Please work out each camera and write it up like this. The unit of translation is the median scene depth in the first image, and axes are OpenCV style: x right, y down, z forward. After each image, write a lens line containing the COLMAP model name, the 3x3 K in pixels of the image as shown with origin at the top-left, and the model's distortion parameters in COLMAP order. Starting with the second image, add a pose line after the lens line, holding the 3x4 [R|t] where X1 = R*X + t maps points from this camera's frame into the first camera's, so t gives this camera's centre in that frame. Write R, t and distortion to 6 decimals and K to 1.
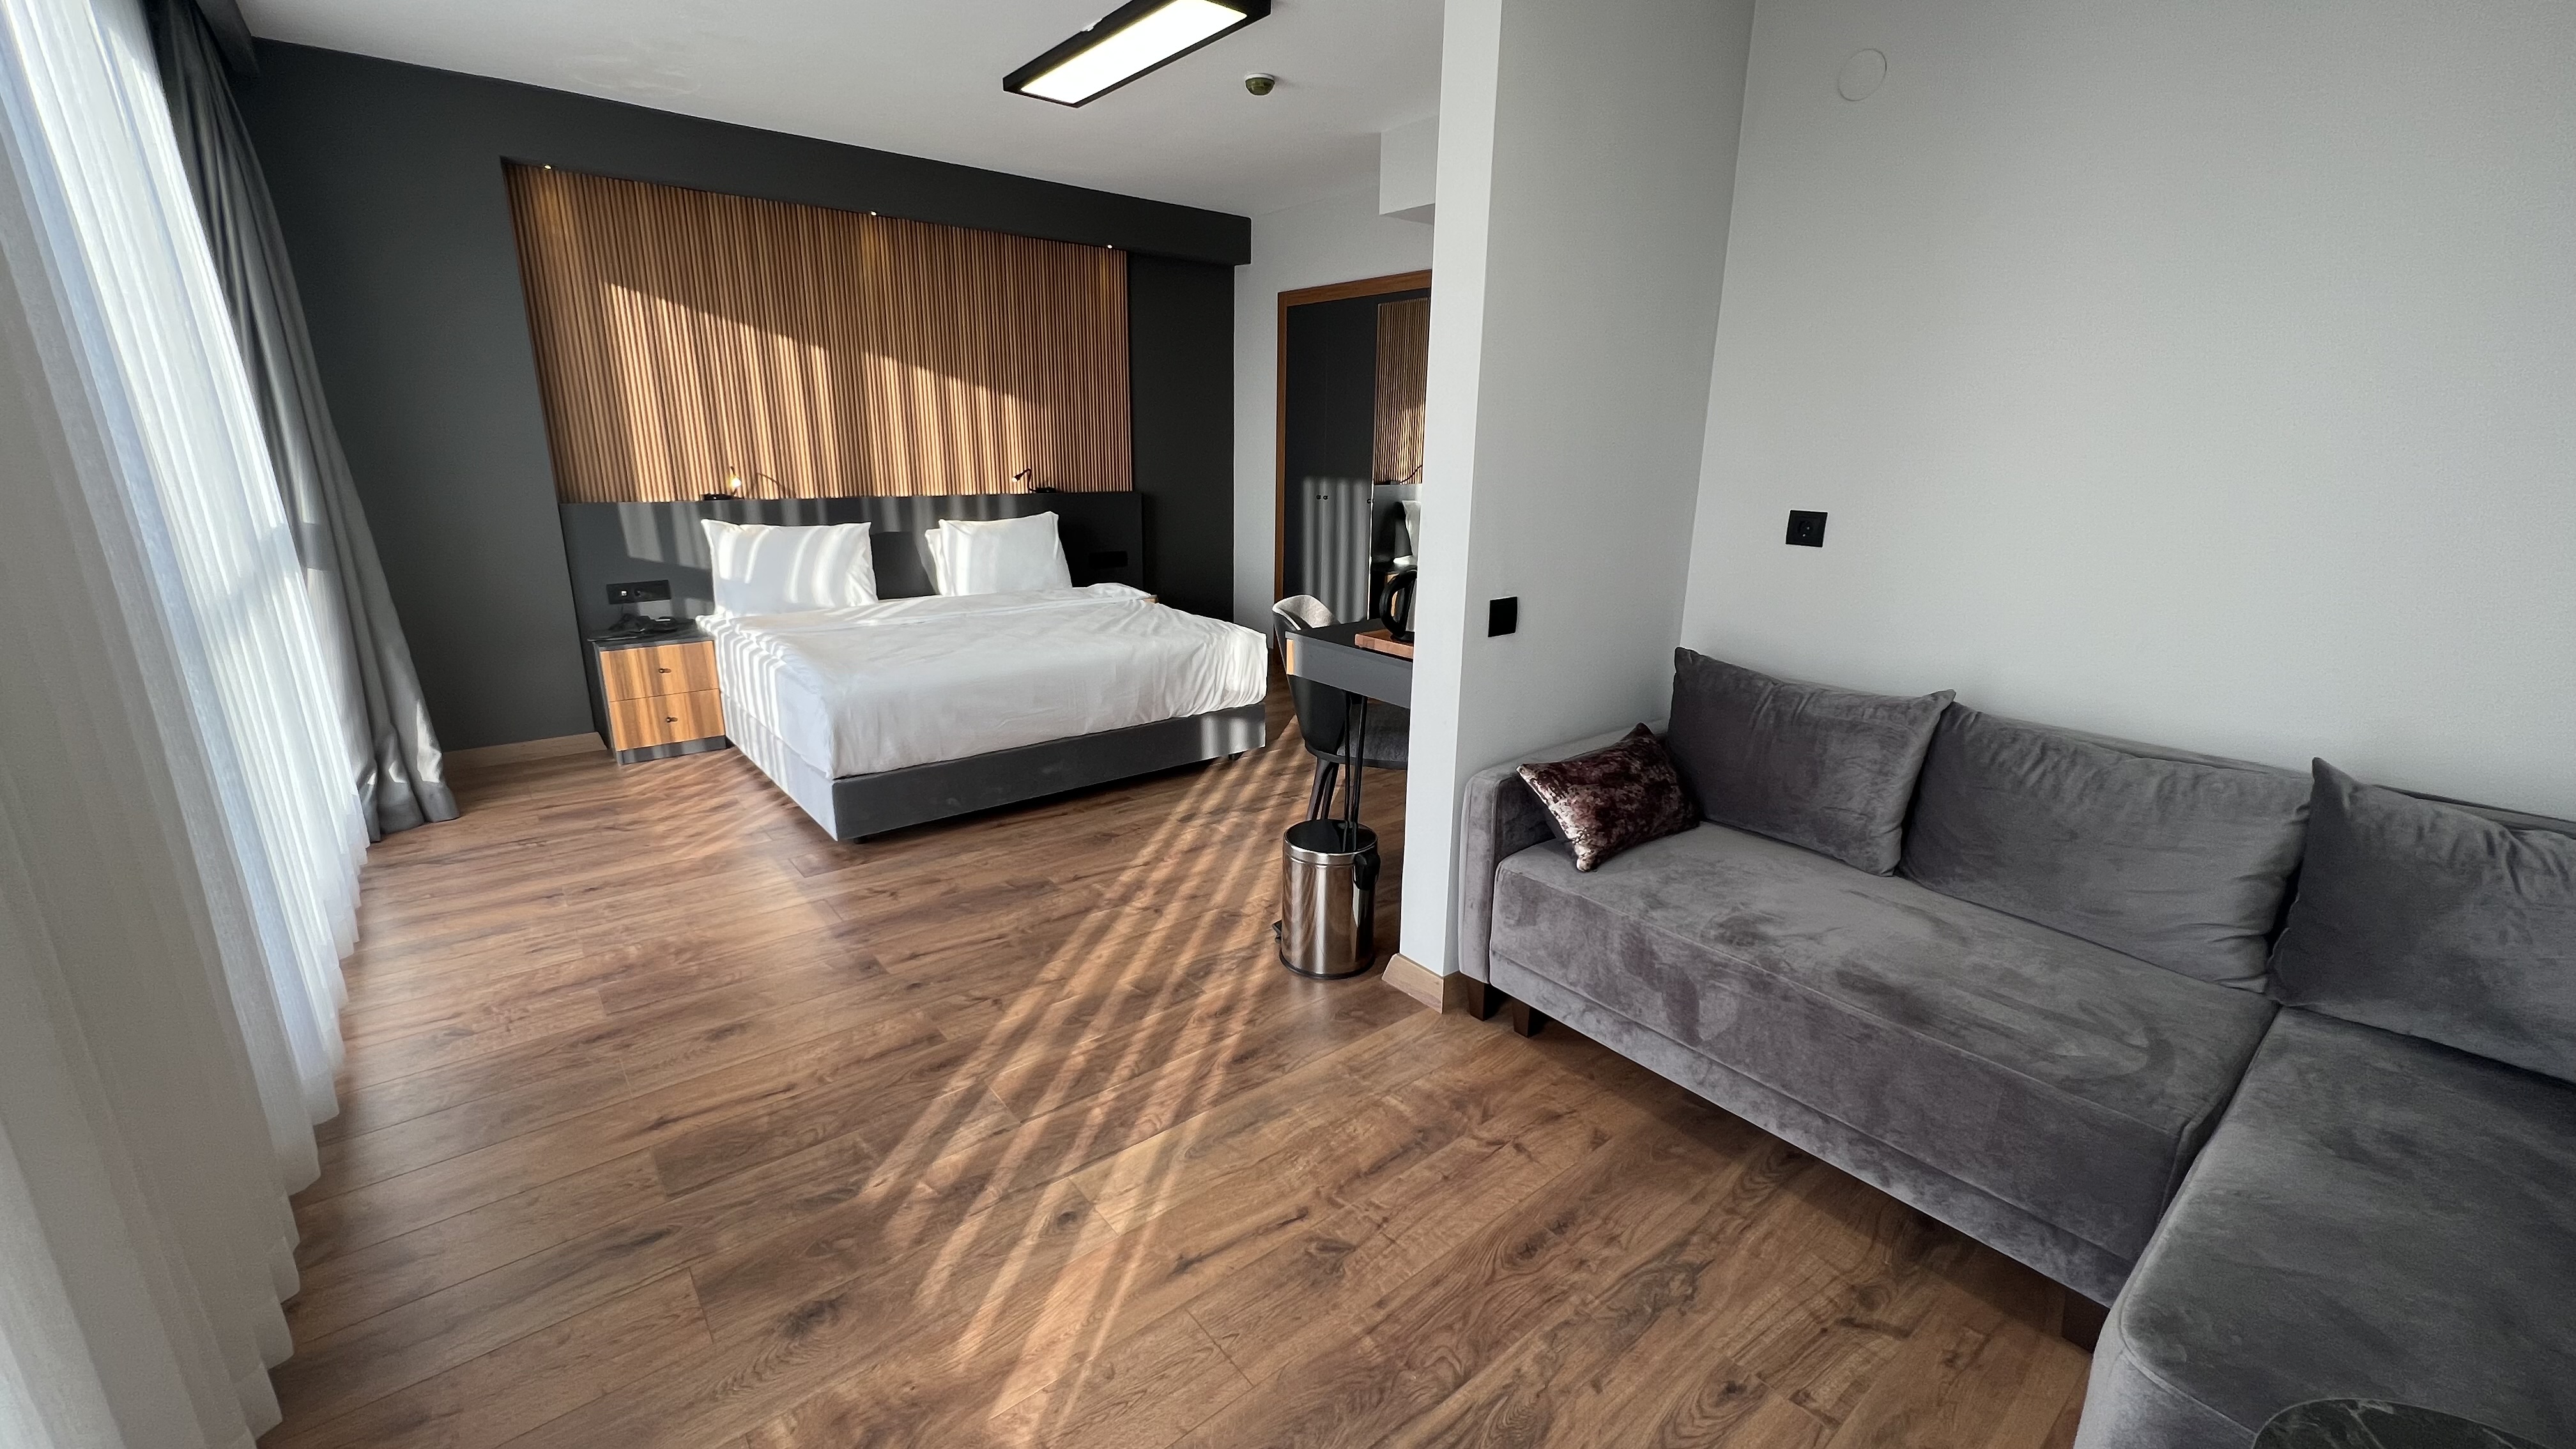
lens RADIAL K [[1038.3, 0, 1299.5], [0, 1038.3, 735.1], [0, 0, 1]] dist [0.002029, 0.000346]
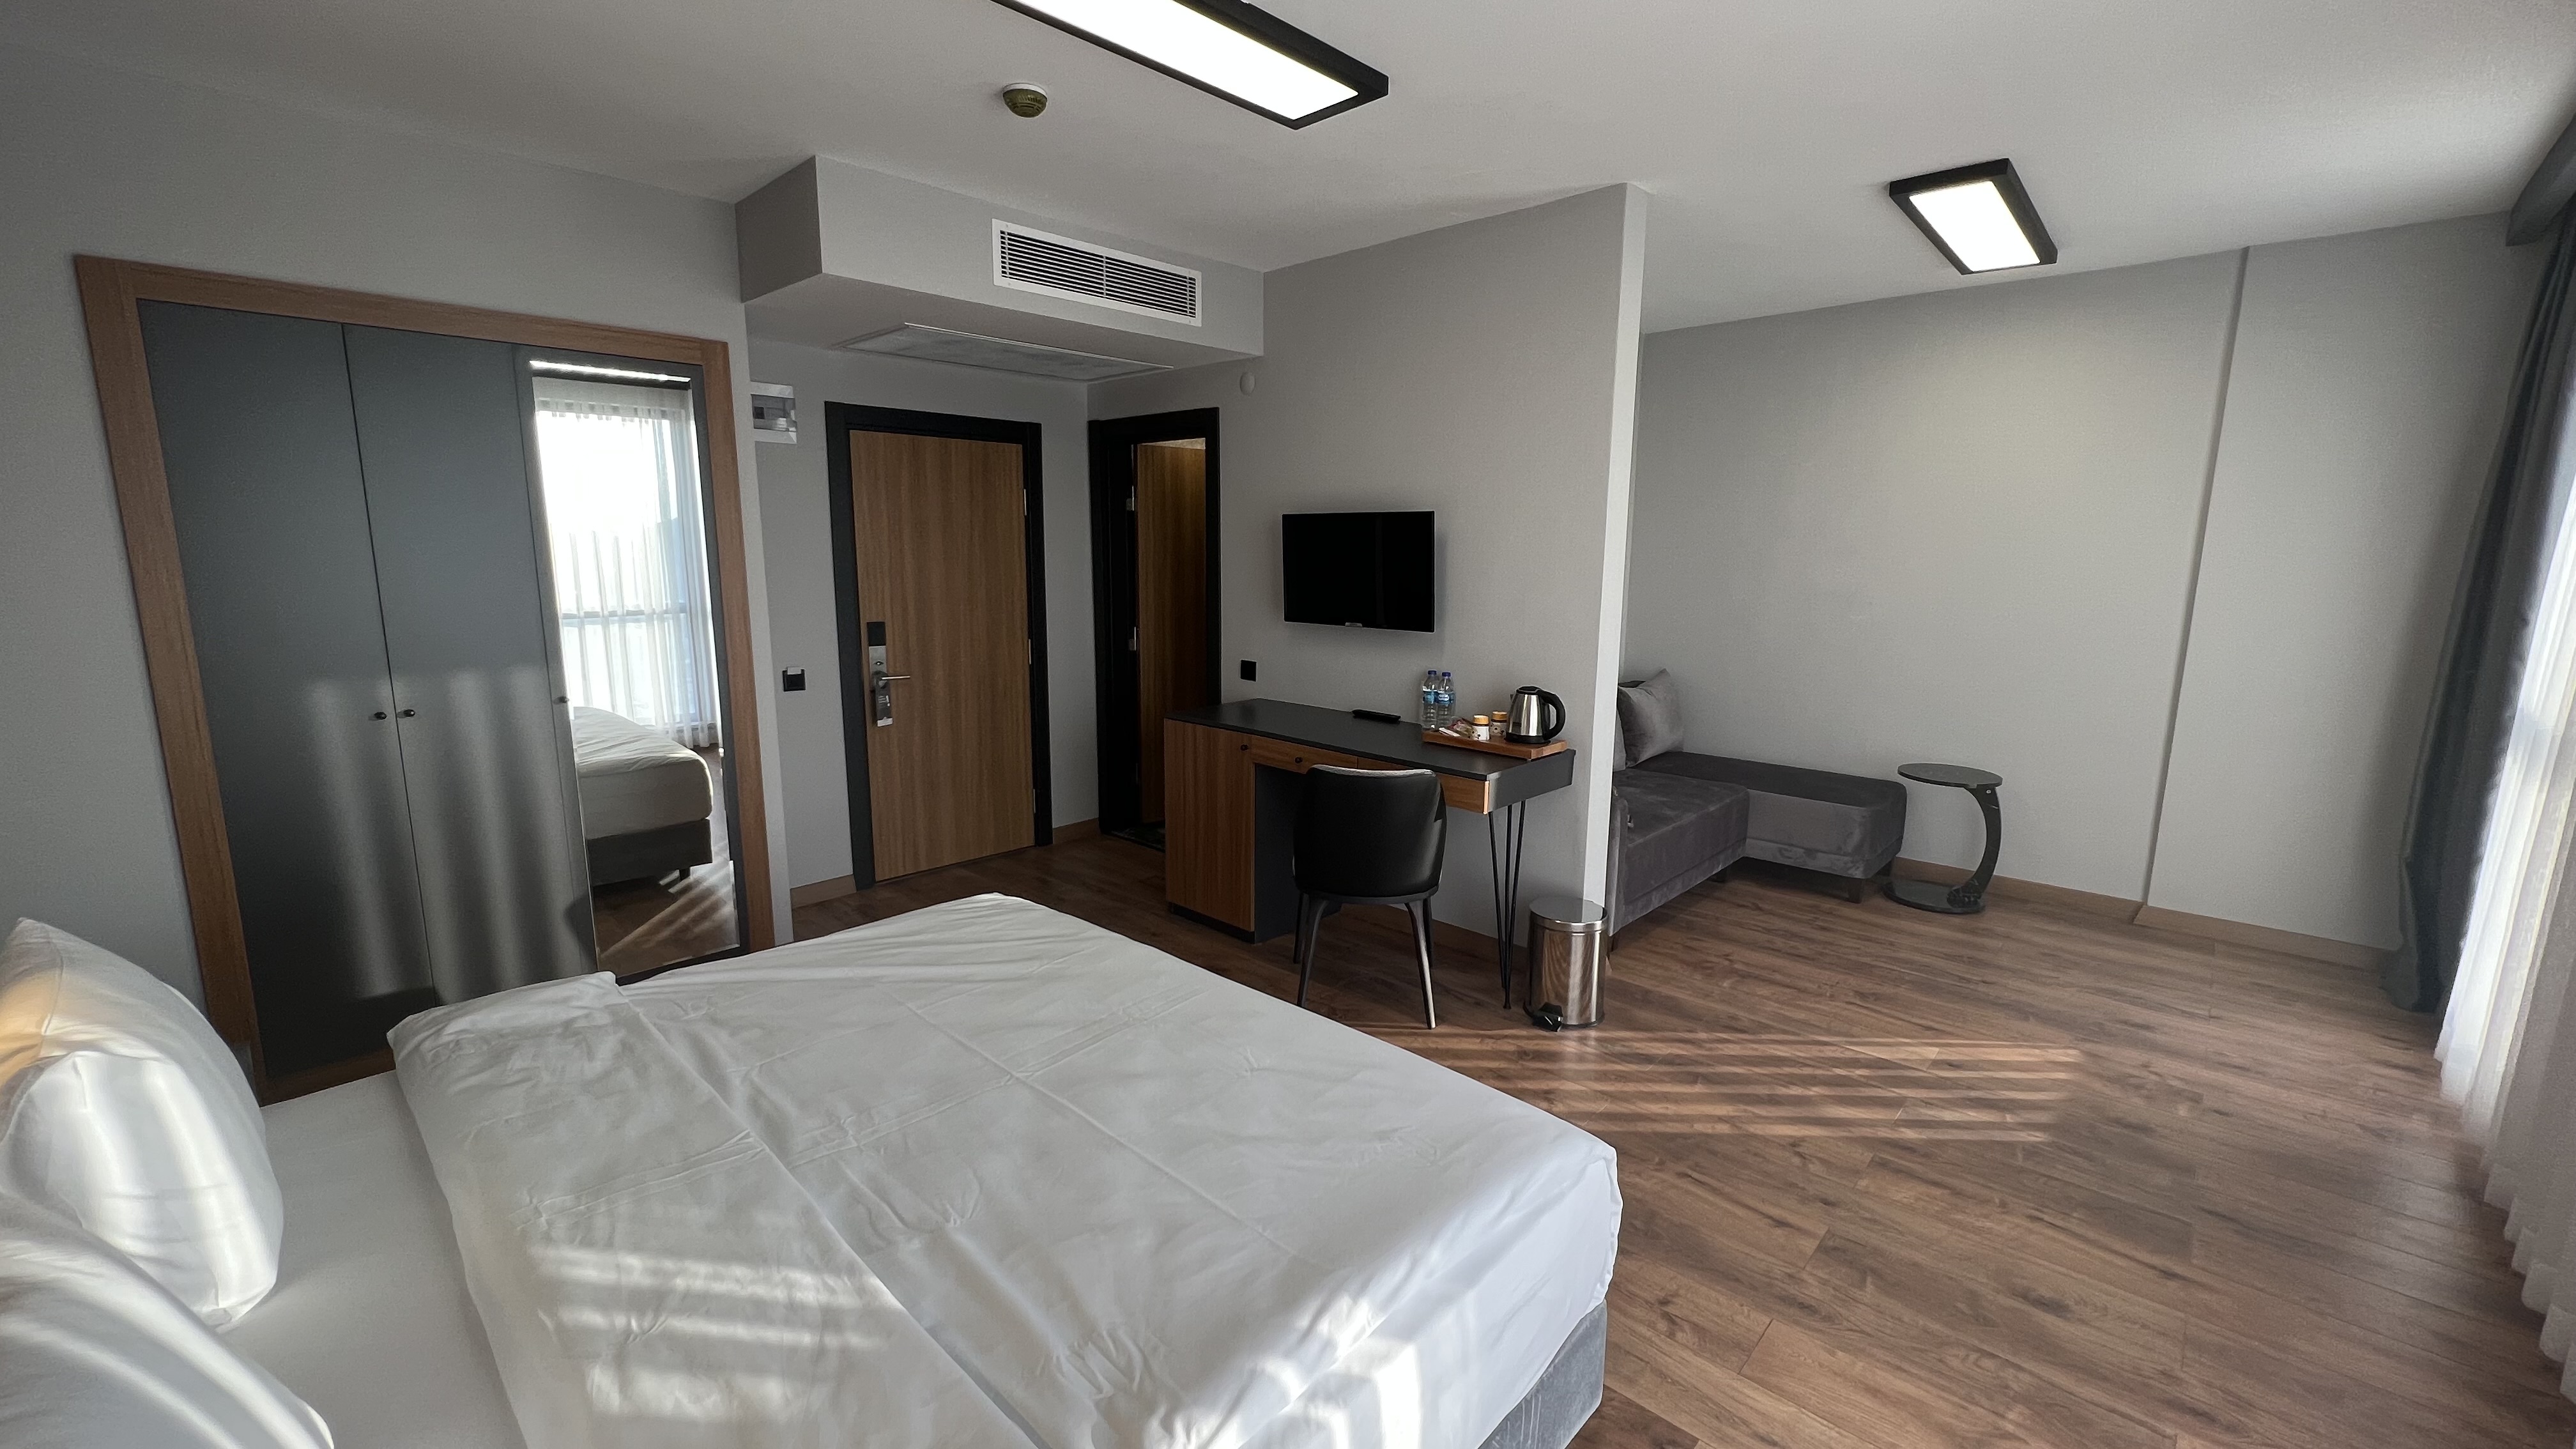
lens RADIAL K [[1038.3, 0, 1271.2], [0, 1038.3, 749.1], [0, 0, 1]] dist [0.002029, 0.000346]
pose [[-0.134655, -0.208602, 0.968686, -1.342337], [0.265675, 0.934196, 0.238106, -0.583311], [-0.954612, 0.289418, -0.070374, 1.713484]]
